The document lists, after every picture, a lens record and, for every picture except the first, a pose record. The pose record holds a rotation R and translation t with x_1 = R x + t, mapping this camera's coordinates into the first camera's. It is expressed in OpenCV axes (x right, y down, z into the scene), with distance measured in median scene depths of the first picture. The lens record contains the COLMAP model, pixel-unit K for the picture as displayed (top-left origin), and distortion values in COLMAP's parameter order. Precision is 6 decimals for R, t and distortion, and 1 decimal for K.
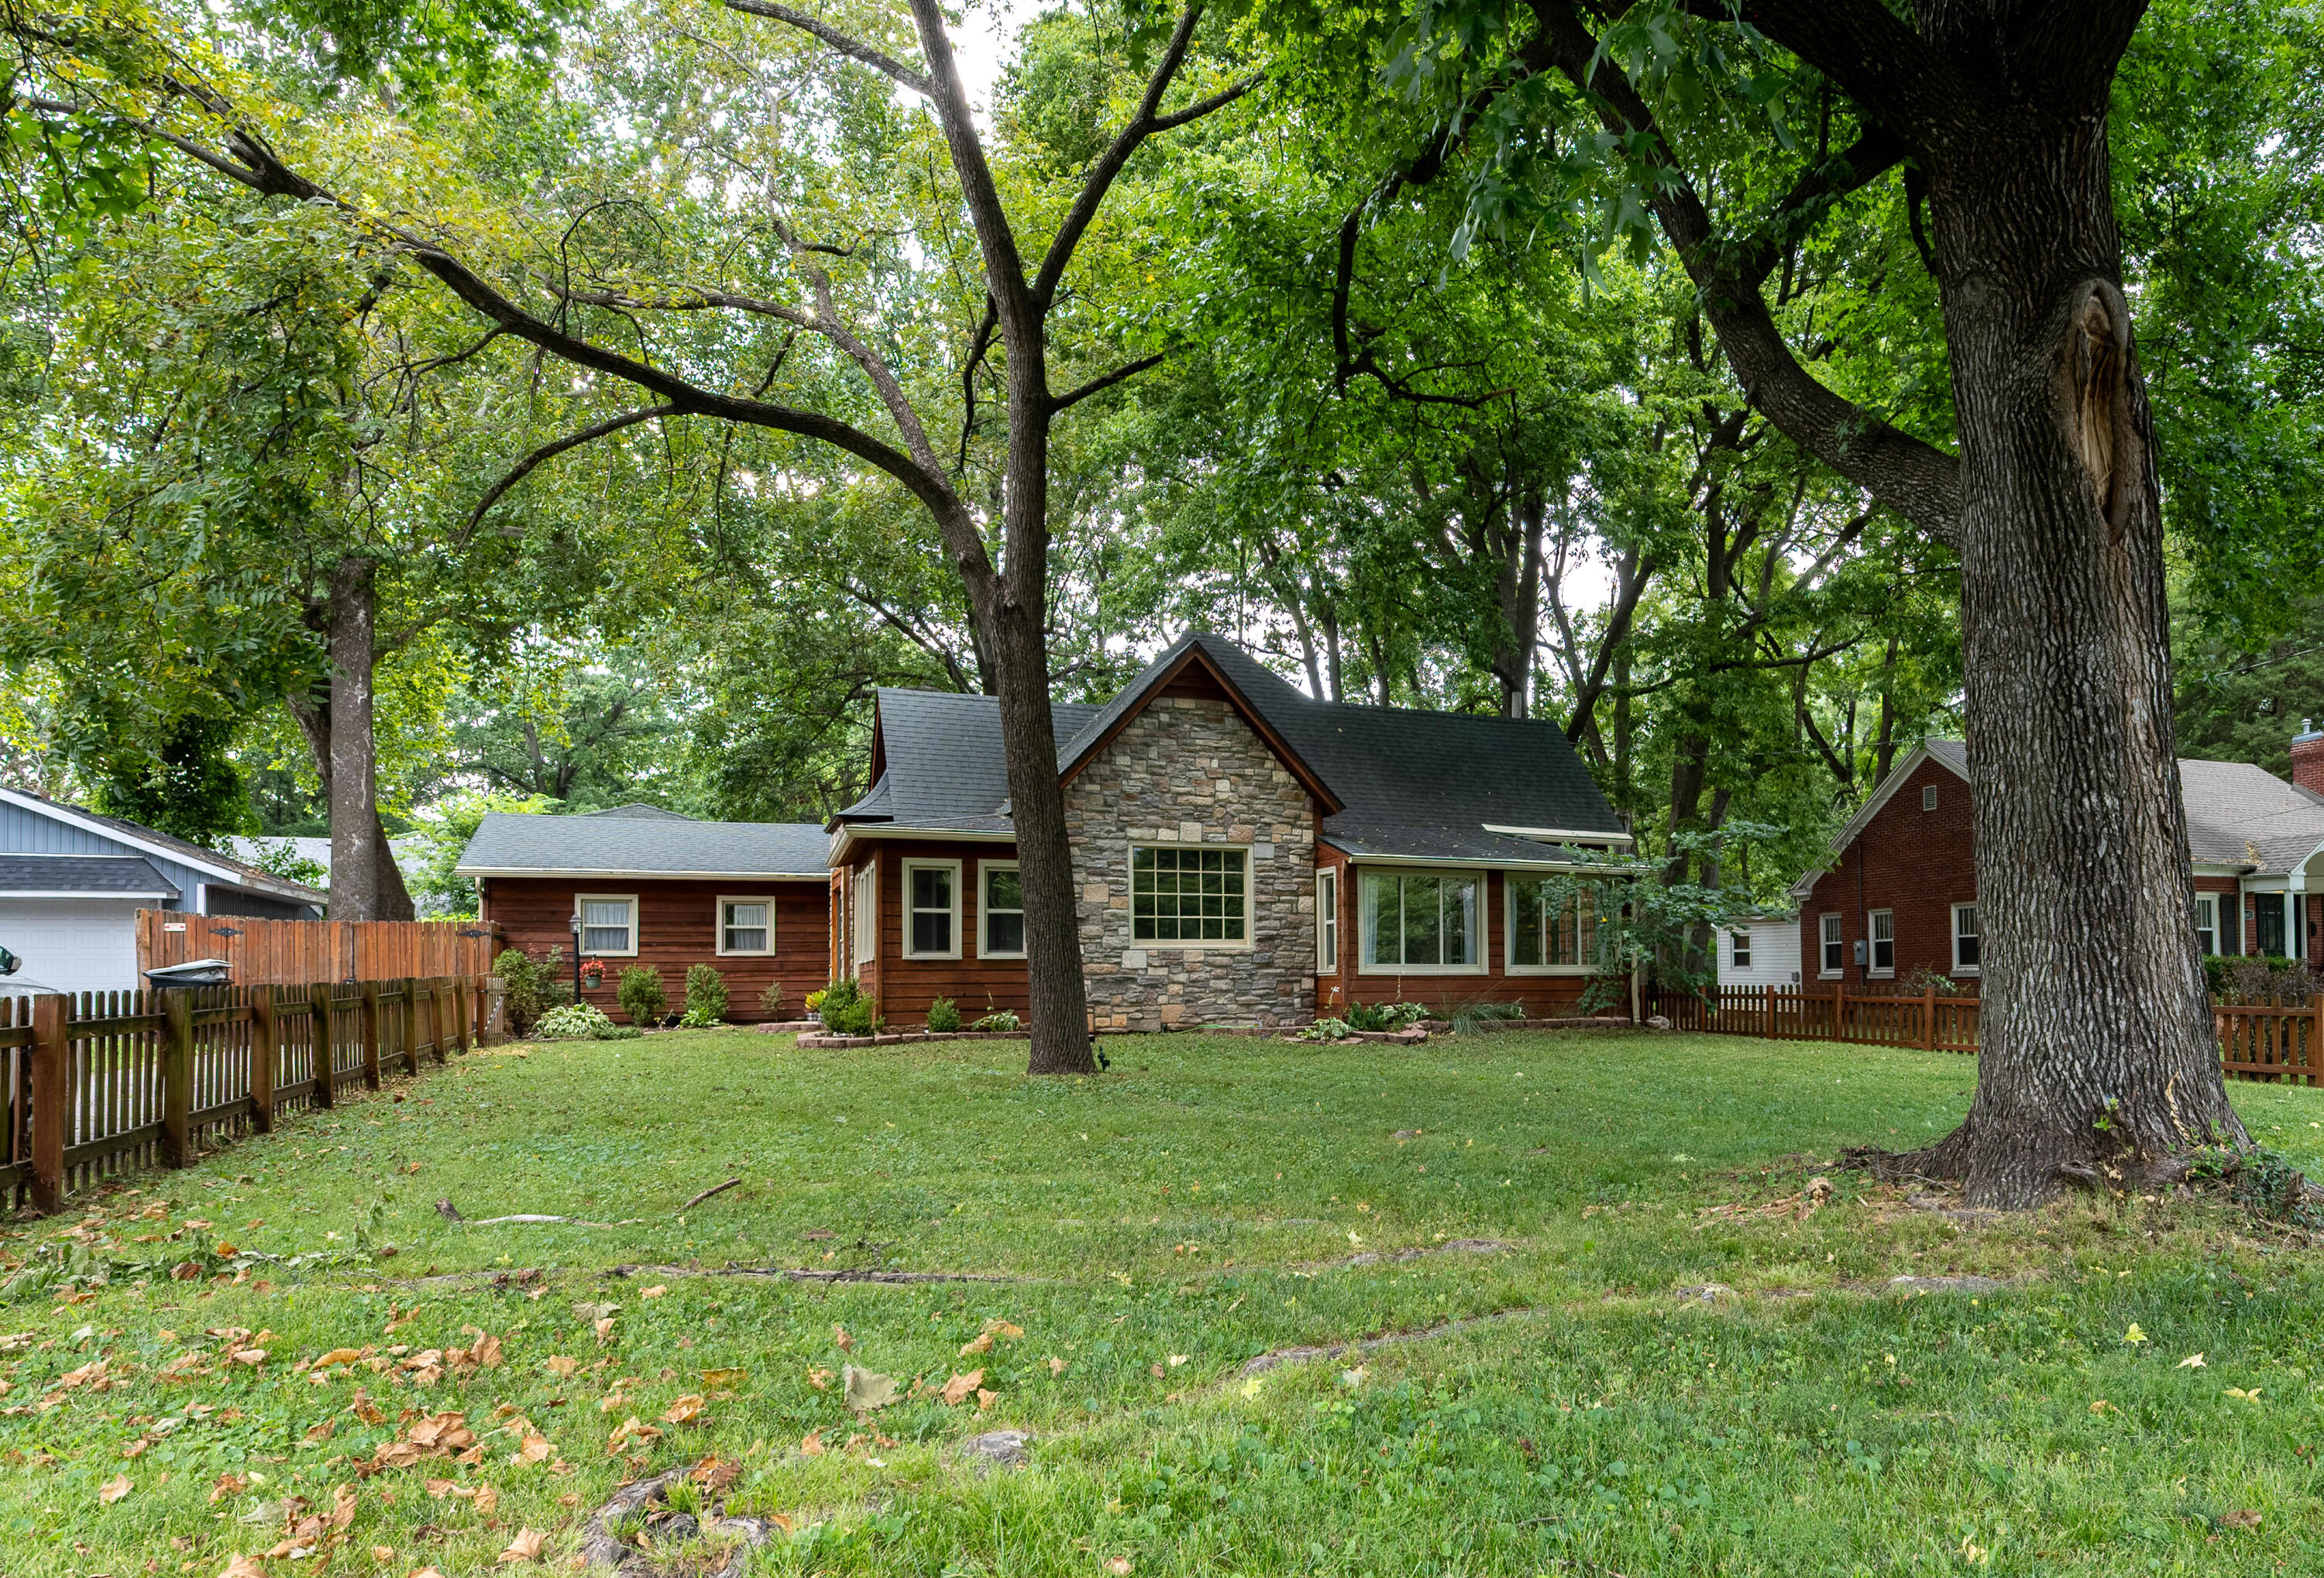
lens RADIAL K [[1399.6, 0, 1426.5], [0, 1399.6, 956.1], [0, 0, 1]] dist [-0.001806, 0.000344]
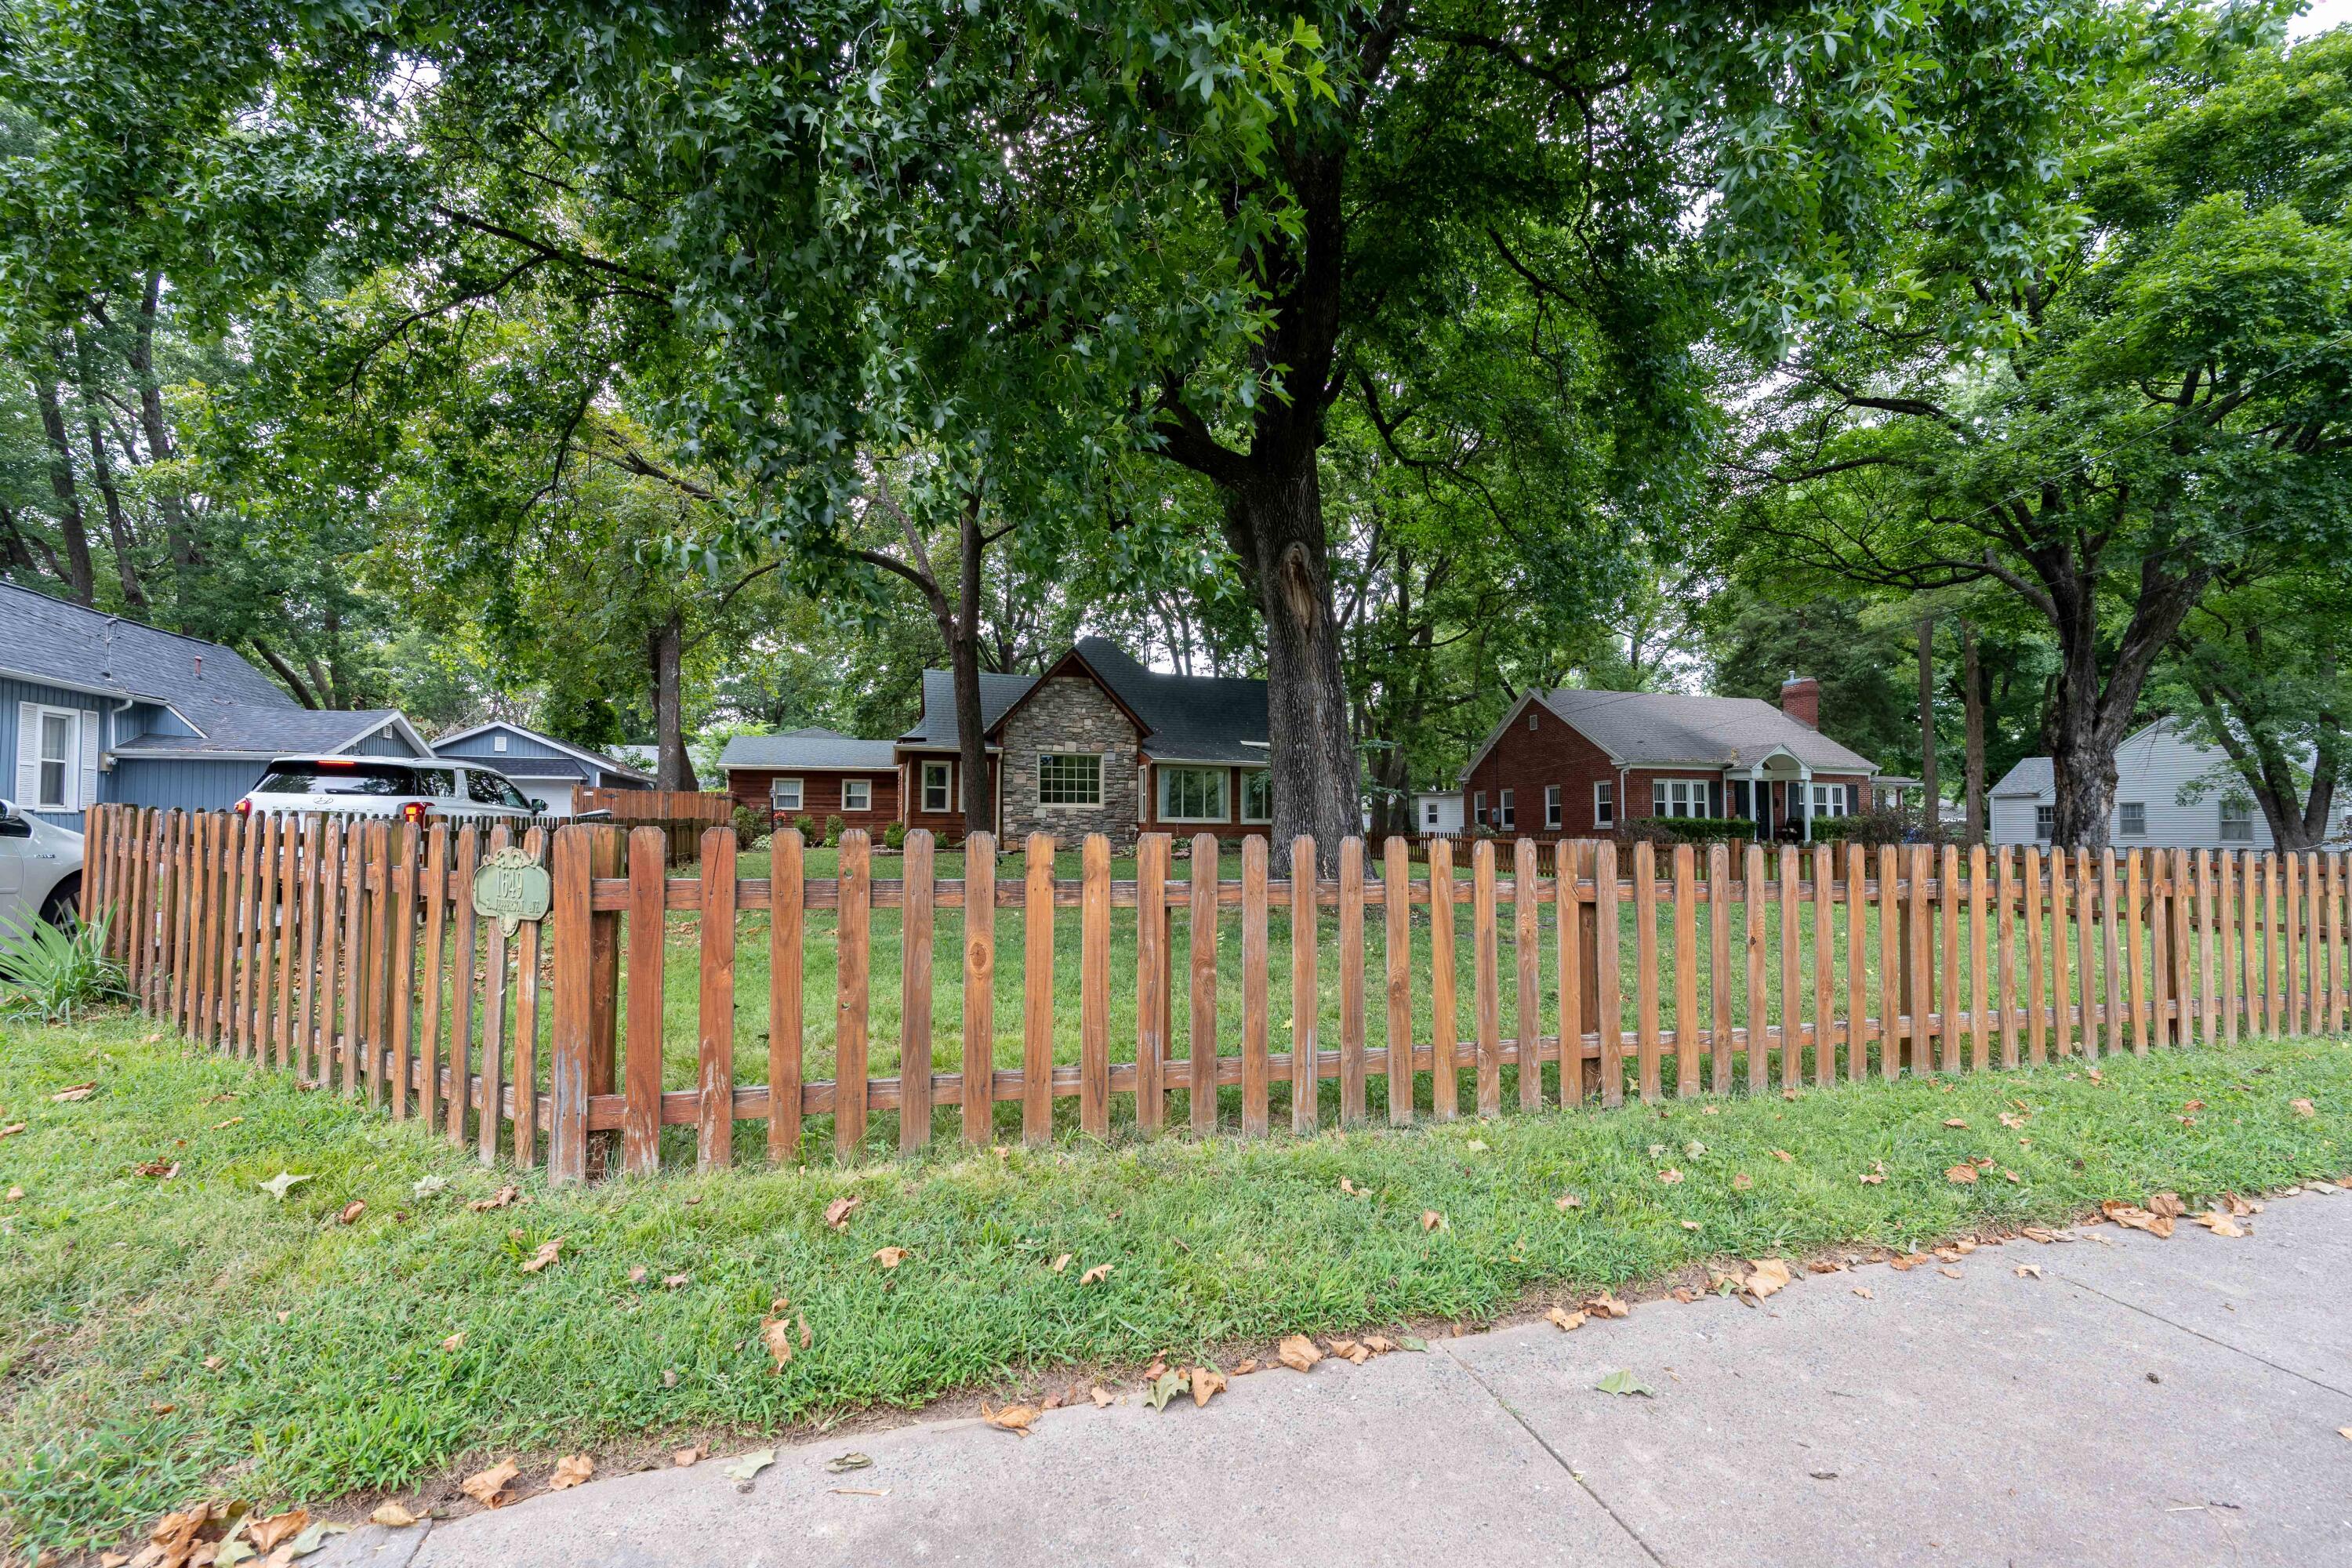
lens RADIAL K [[897.9, 0, 1175.0], [0, 897.9, 801.2], [0, 0, 1]] dist [-0.000805, -0.000229]
pose [[0.990071, 0.006949, -0.140394, 0.138866], [-0.009522, 0.999799, -0.017667, 0.005364], [0.140243, 0.018828, 0.989938, -0.180218]]
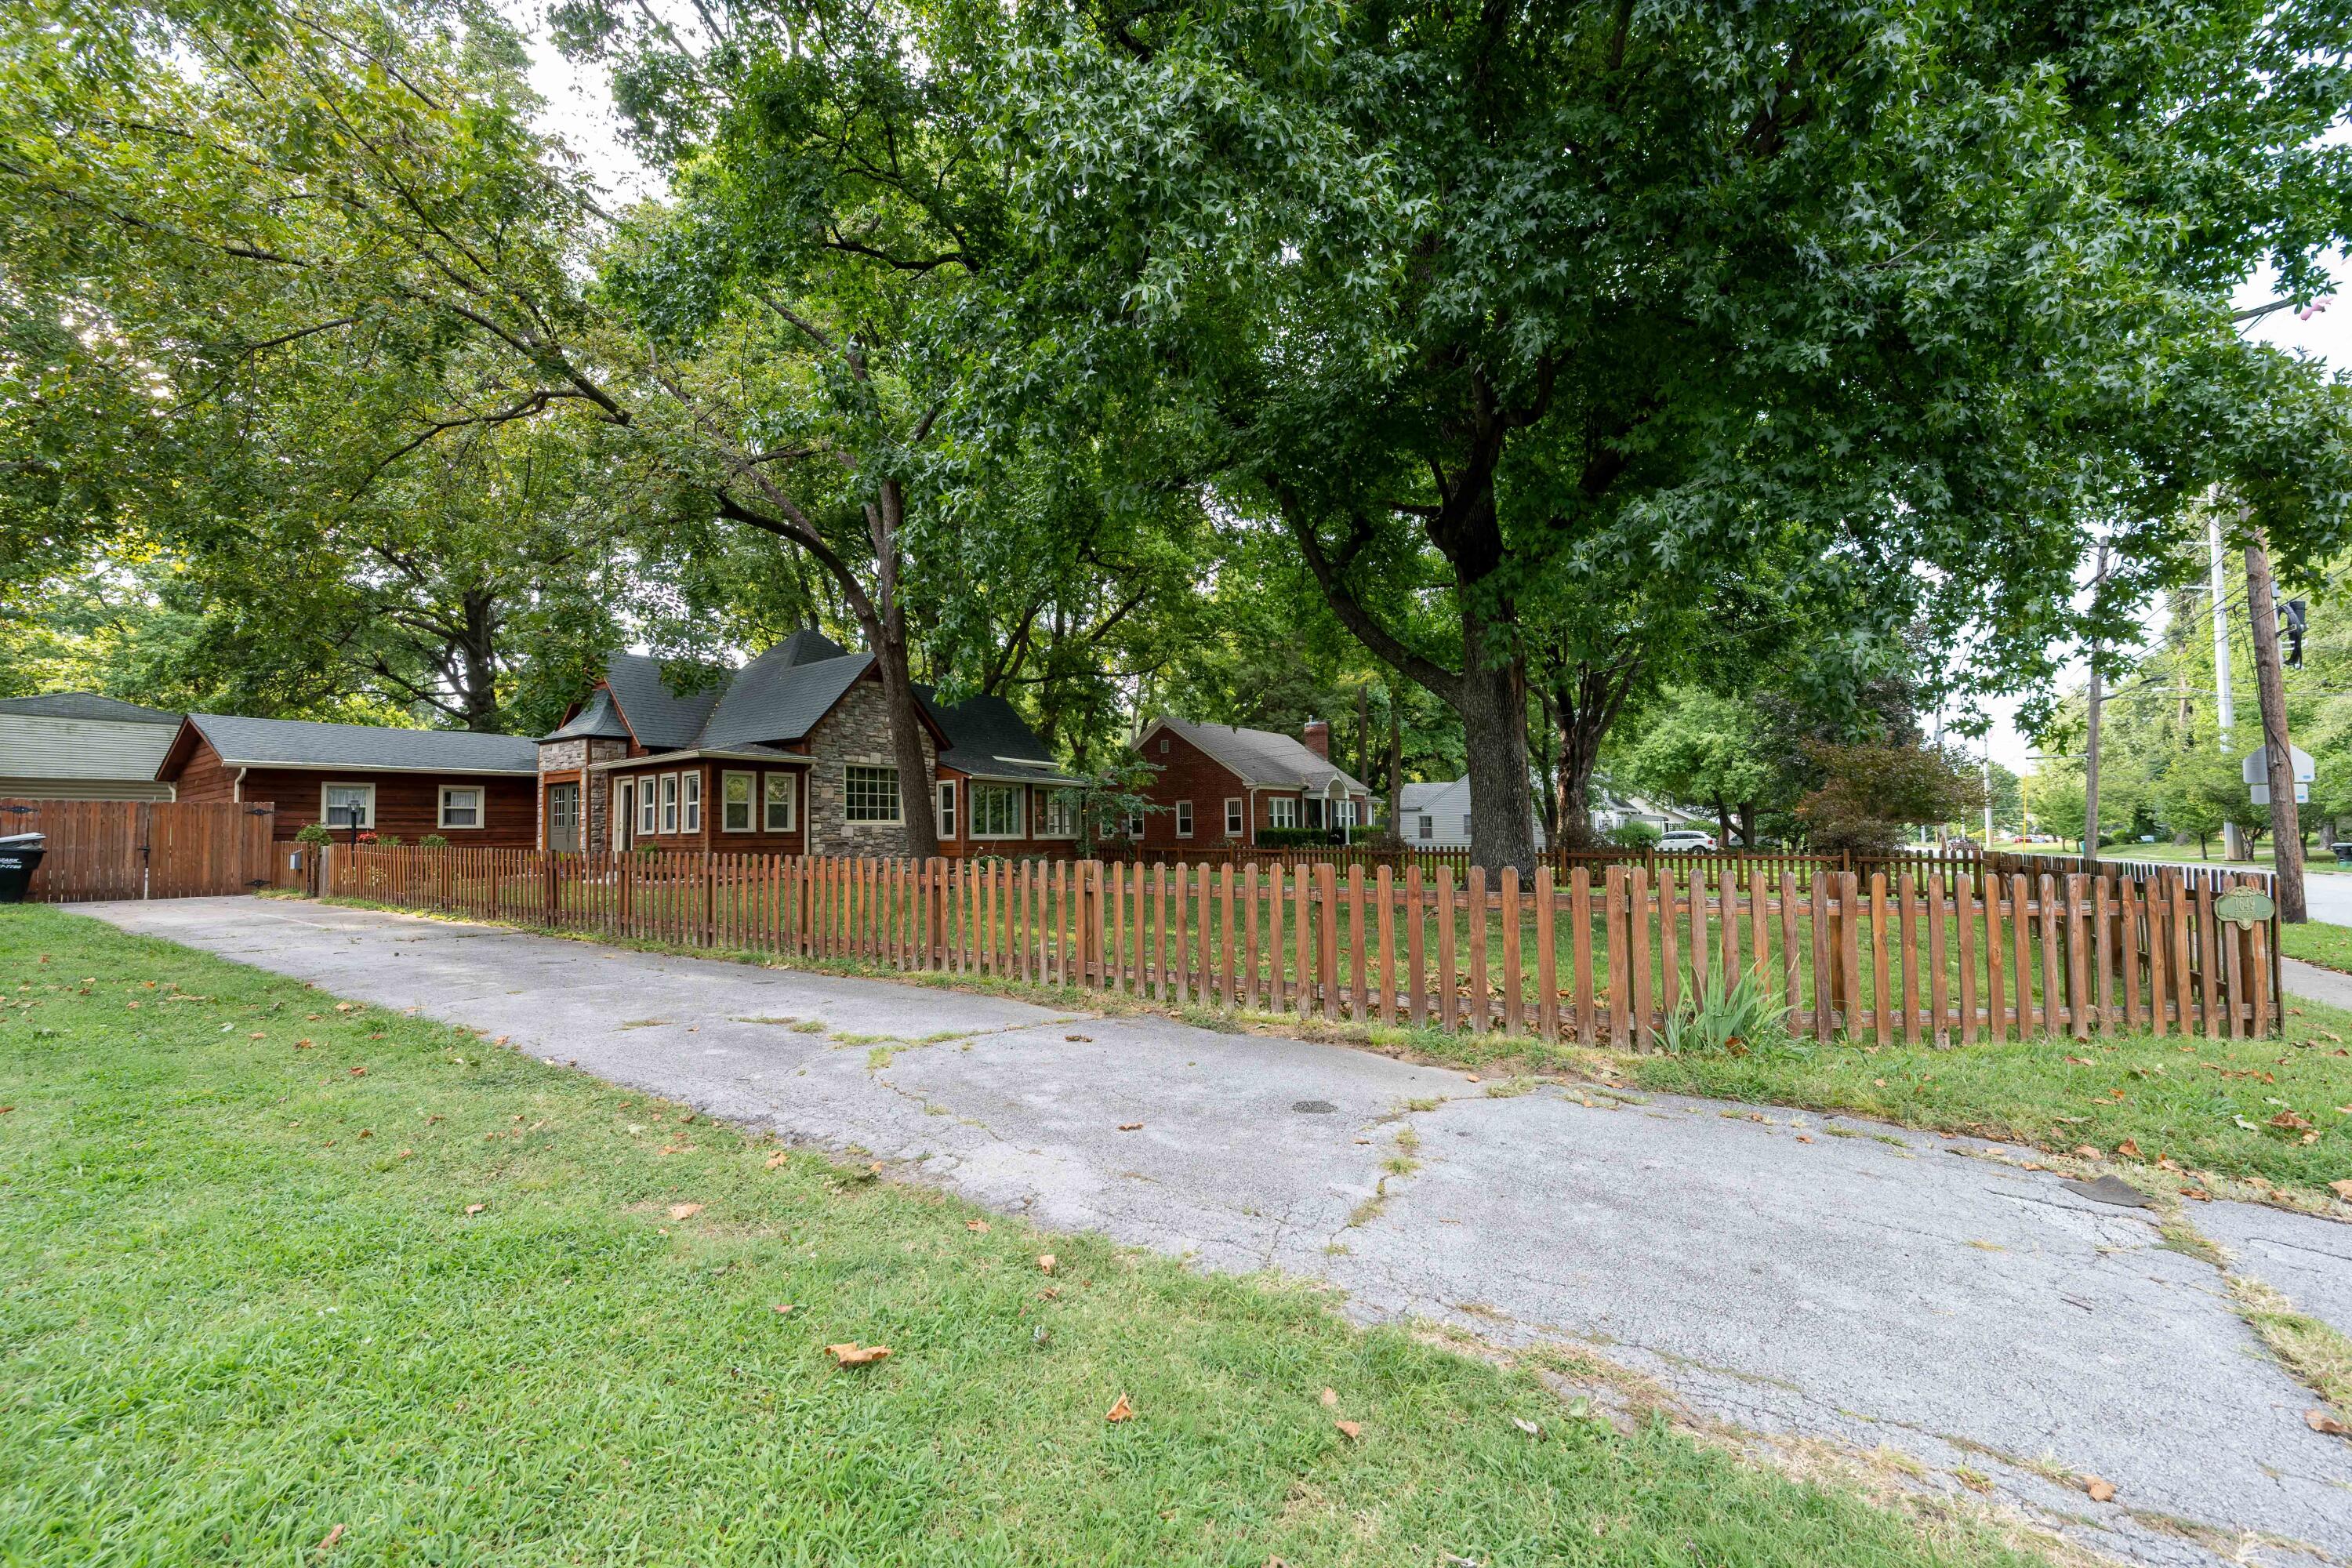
lens RADIAL K [[897.9, 0, 1175.0], [0, 897.9, 801.2], [0, 0, 1]] dist [-0.000805, -0.000229]
pose [[0.873463, 0.015427, 0.486647, -0.371715], [-0.002524, 0.999628, -0.027160, -0.005891], [-0.486885, 0.022495, 0.873176, -0.148081]]
